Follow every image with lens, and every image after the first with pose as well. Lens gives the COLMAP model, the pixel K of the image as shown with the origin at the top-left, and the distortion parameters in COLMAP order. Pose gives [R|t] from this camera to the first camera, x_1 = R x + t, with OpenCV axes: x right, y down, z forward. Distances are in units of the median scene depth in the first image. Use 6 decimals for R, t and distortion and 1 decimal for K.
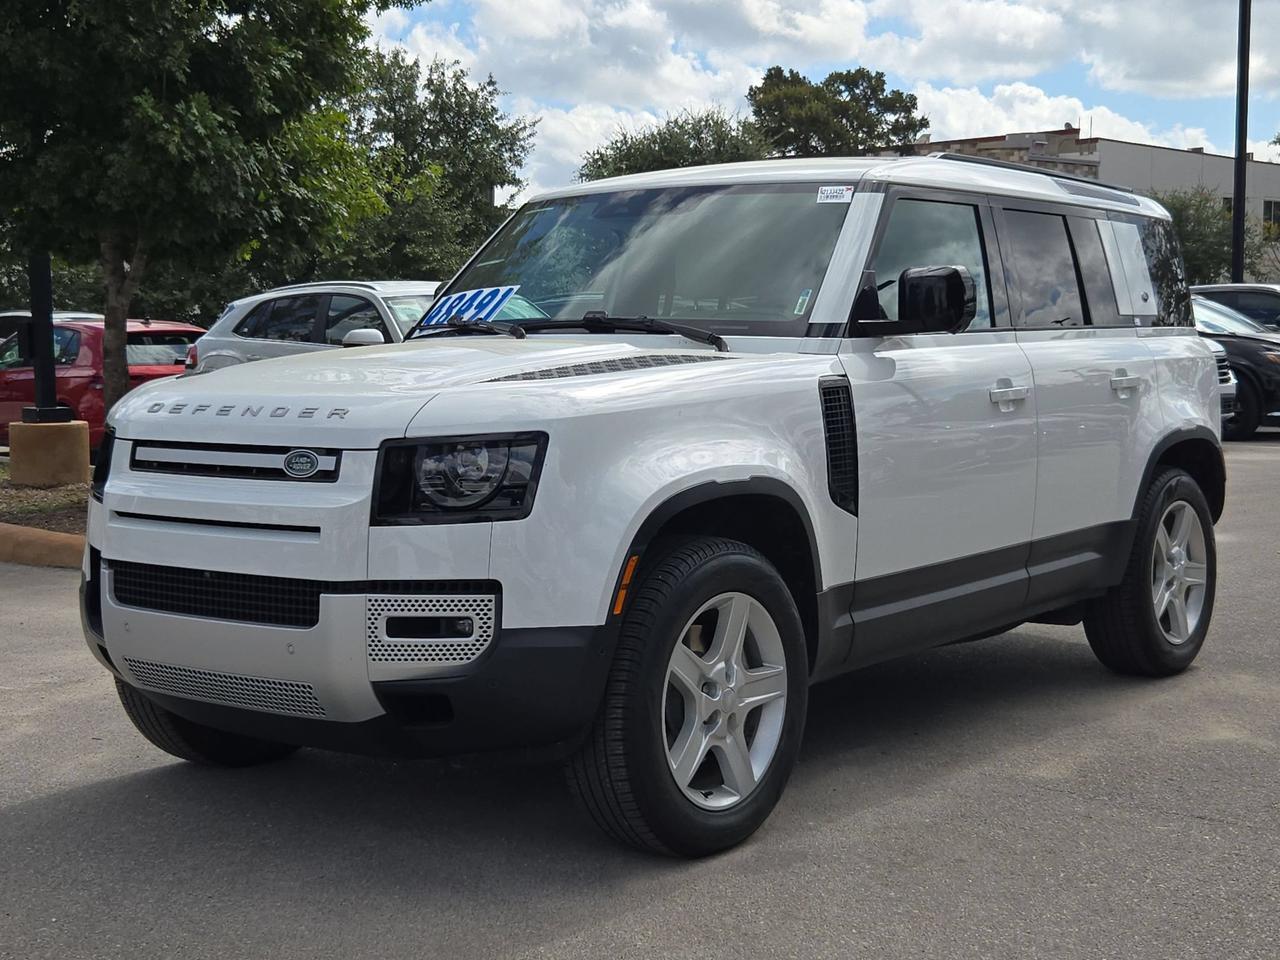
lens RADIAL K [[1867.3, 0, 656.0], [0, 1867.3, 484.5], [0, 0, 1]] dist [0.082529, -0.001584]
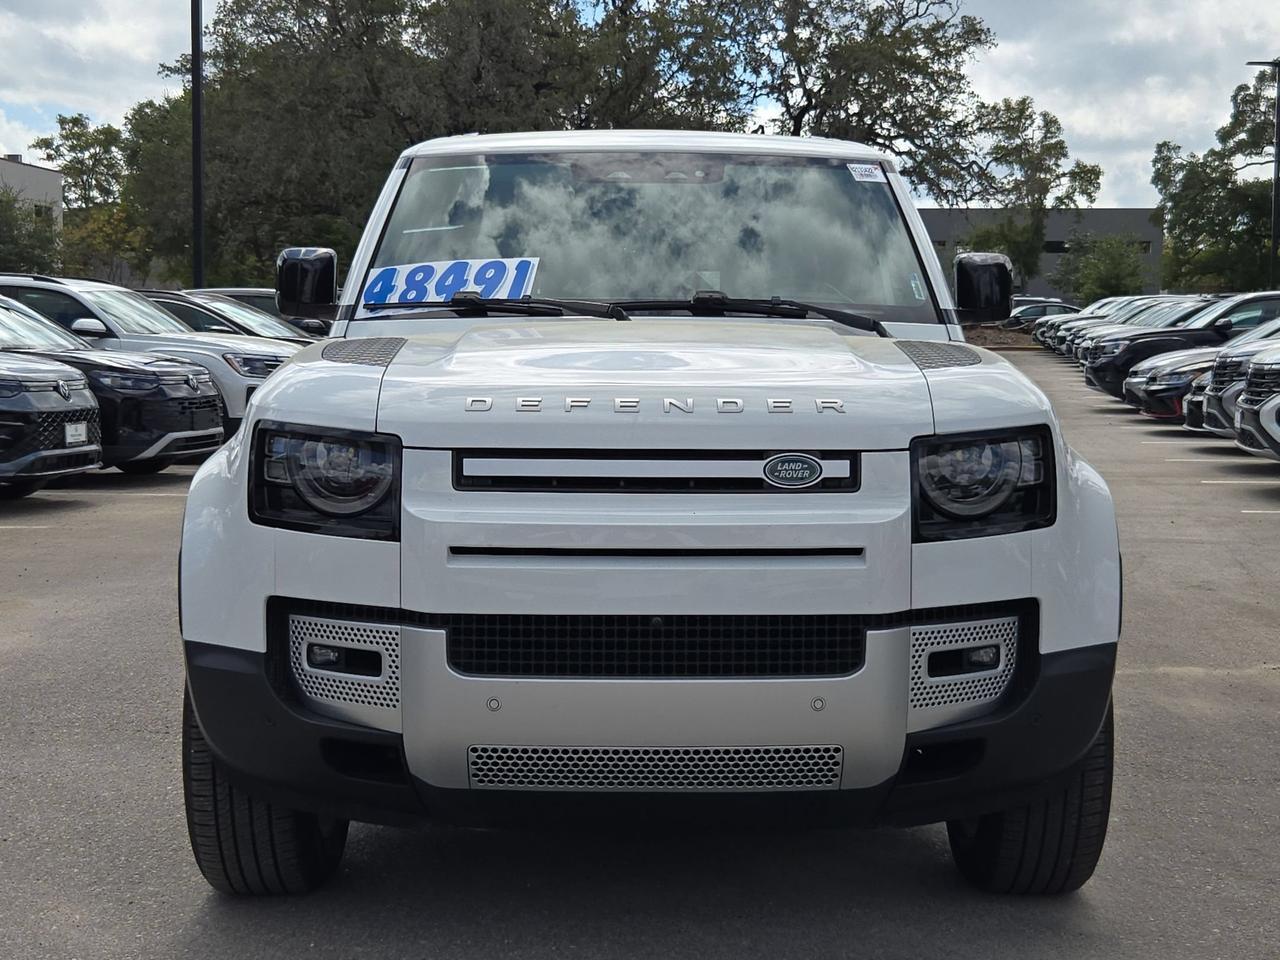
lens RADIAL K [[1867.3, 0, 656.0], [0, 1867.3, 484.5], [0, 0, 1]] dist [0.082529, -0.001584]
pose [[0.799254, -0.036399, 0.599891, -0.719268], [0.038421, 0.999217, 0.009439, -0.015203], [-0.599765, 0.015504, 0.800026, 0.406289]]
